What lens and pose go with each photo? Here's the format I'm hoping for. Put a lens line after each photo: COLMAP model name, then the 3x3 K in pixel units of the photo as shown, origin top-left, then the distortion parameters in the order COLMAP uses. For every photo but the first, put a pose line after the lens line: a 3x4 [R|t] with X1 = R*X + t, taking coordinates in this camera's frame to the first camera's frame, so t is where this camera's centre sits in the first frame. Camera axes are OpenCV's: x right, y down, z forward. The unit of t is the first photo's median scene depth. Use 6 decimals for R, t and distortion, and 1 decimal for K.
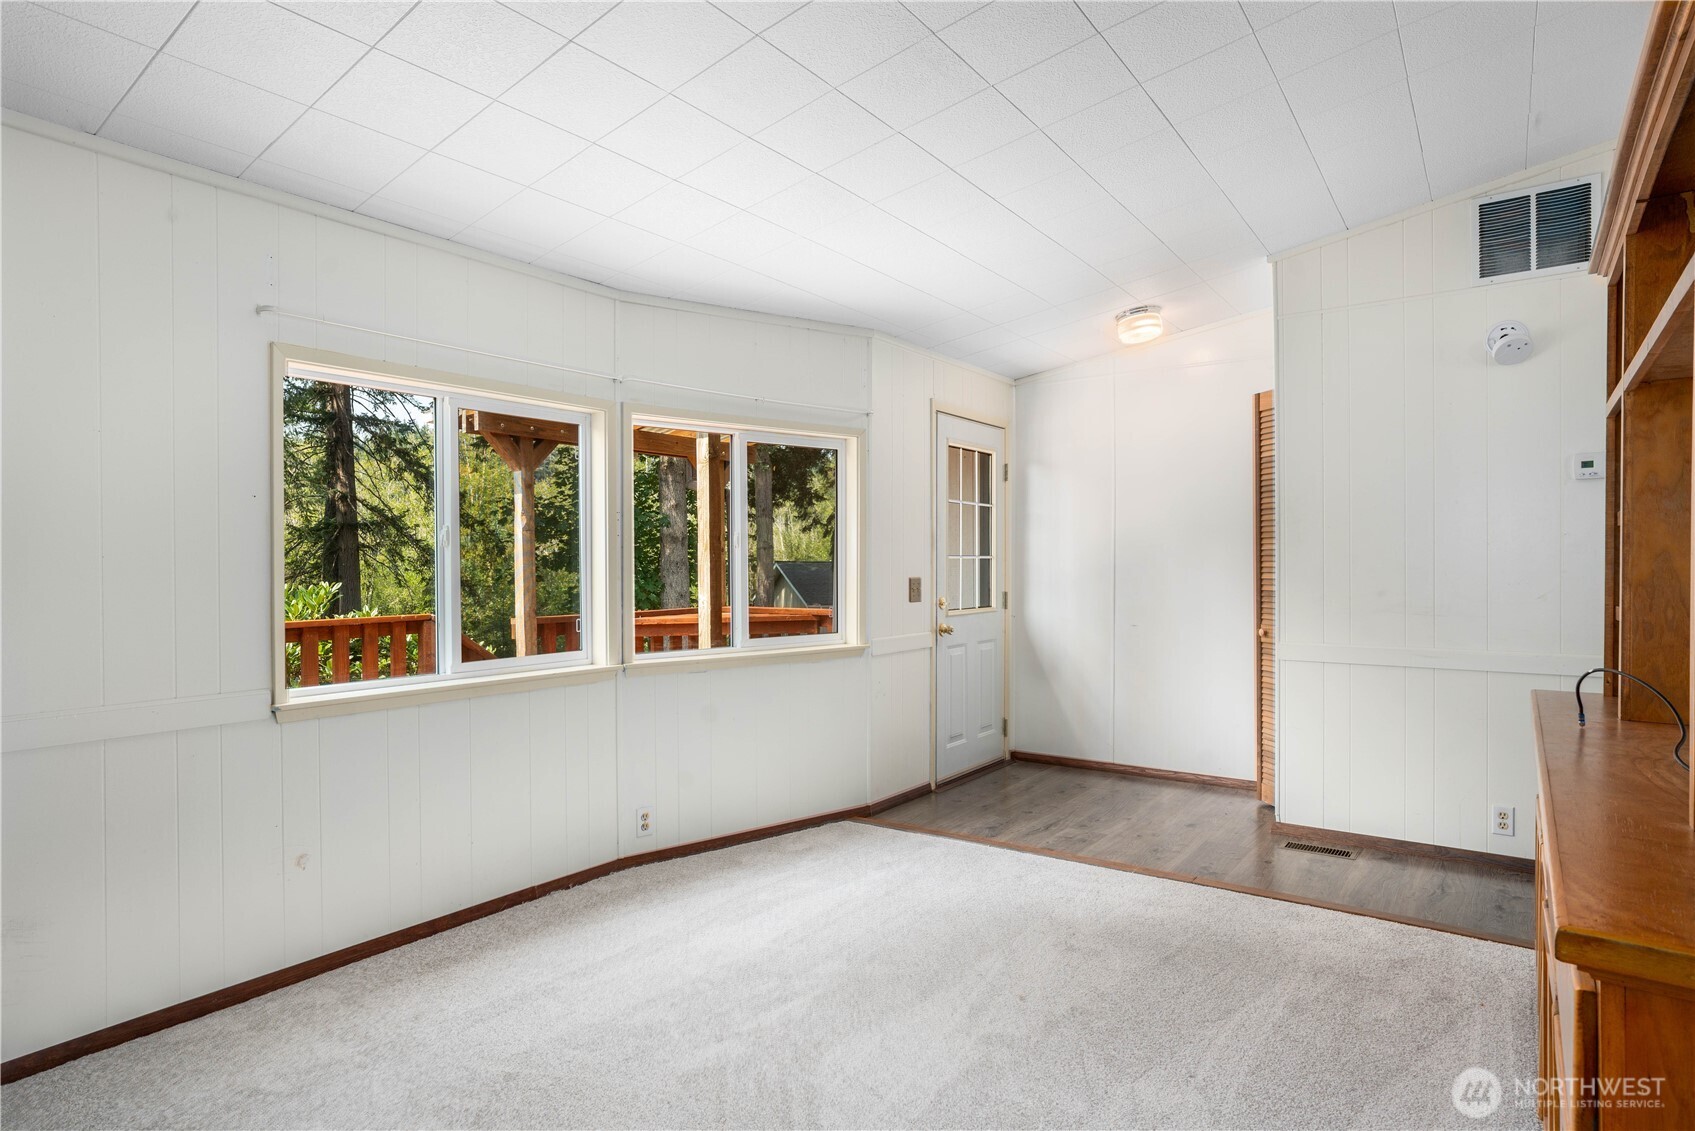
lens RADIAL K [[927.9, 0, 857.2], [0, 927.9, 569.8], [0, 0, 1]] dist [0.001831, -0.002874]
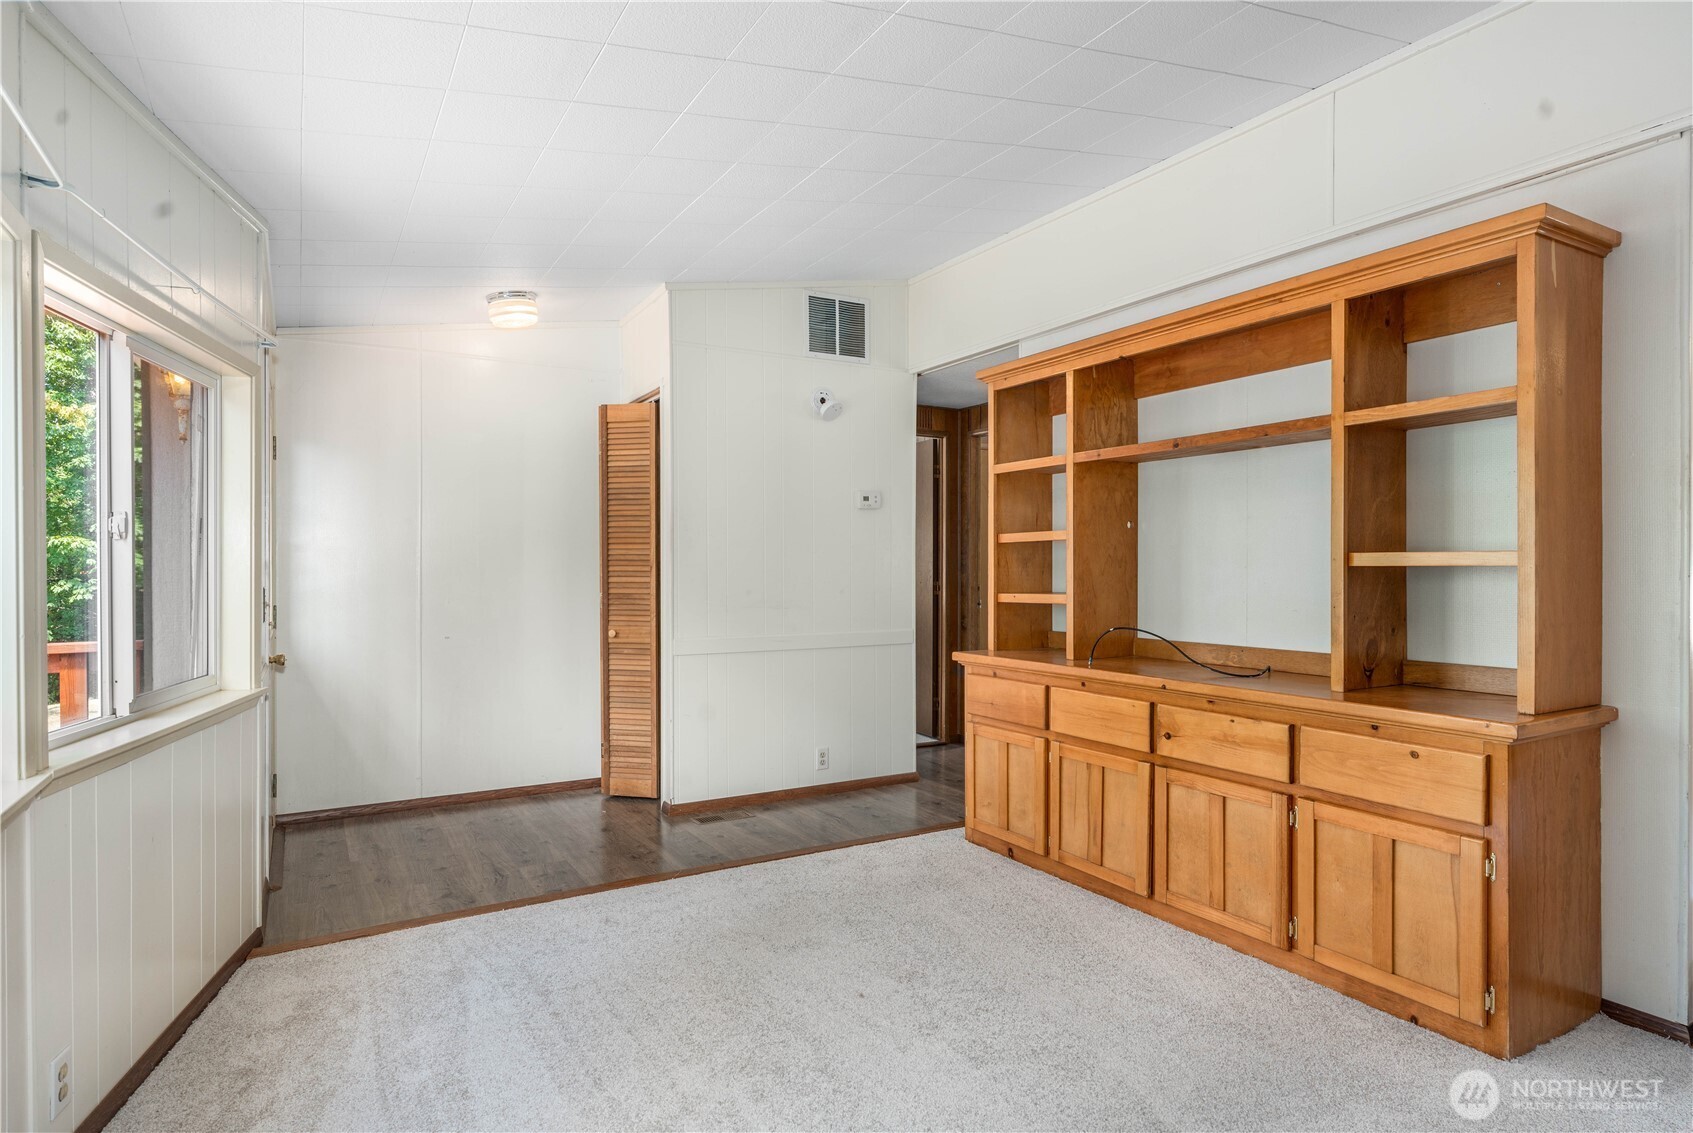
lens RADIAL K [[926.8, 0, 851.9], [0, 926.8, 569.5], [0, 0, 1]] dist [0.001831, -0.002874]
pose [[0.411899, -0.002053, 0.911227, -0.495344], [0.005637, 0.999984, -0.000295, -0.003819], [-0.911212, 0.005259, 0.411904, 0.387343]]
